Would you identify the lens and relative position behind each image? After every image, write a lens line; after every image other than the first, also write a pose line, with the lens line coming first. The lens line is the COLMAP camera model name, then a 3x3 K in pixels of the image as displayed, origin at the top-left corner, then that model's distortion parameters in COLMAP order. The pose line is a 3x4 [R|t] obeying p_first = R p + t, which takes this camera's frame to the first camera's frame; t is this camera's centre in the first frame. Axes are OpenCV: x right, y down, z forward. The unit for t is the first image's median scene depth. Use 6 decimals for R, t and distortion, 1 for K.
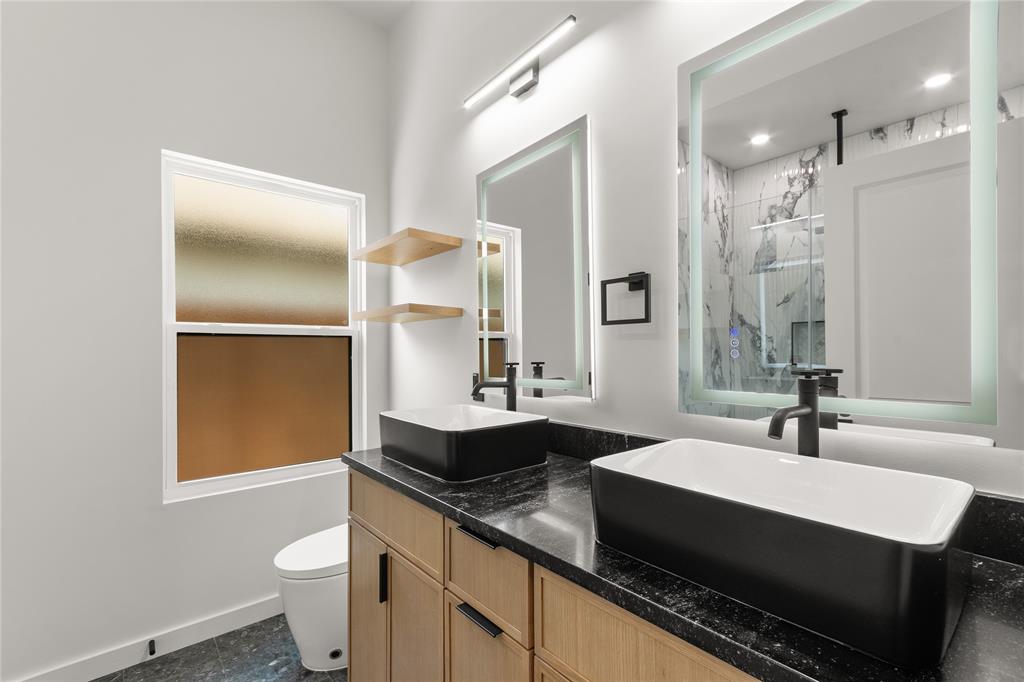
lens RADIAL K [[453.4, 0, 514.3], [0, 453.4, 340.3], [0, 0, 1]] dist [0.005479, -0.000159]
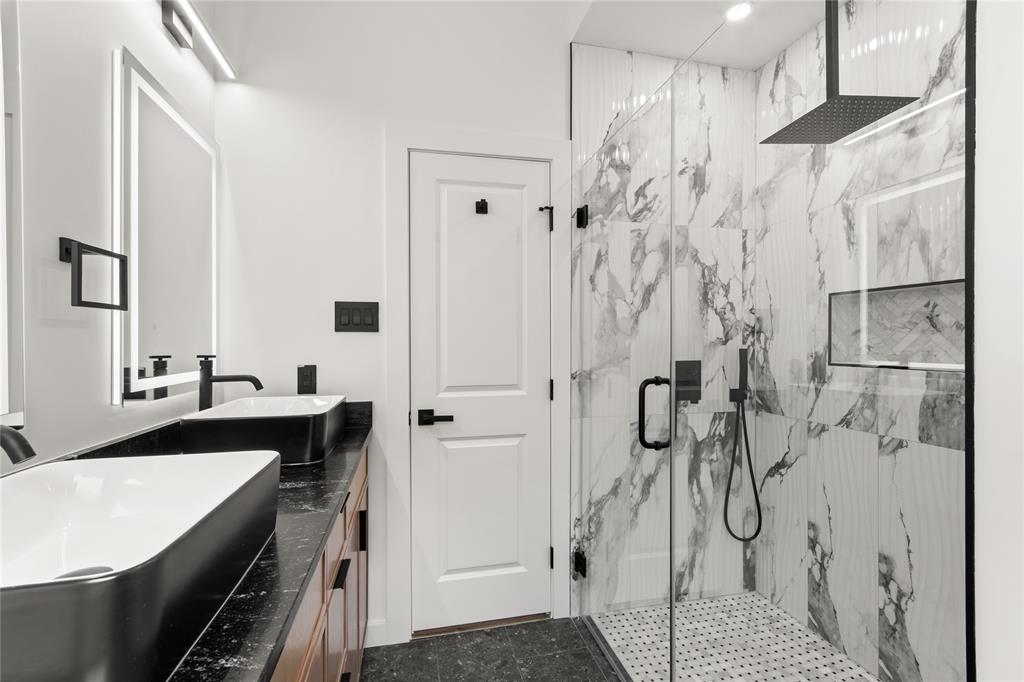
lens RADIAL K [[453.4, 0, 511.7], [0, 453.4, 344.9], [0, 0, 1]] dist [0.005479, -0.000159]
pose [[-0.889368, 0.003765, 0.457176, -0.940725], [0.001266, 0.999983, -0.005771, 0.036580], [-0.457190, -0.004554, -0.889358, 1.727572]]
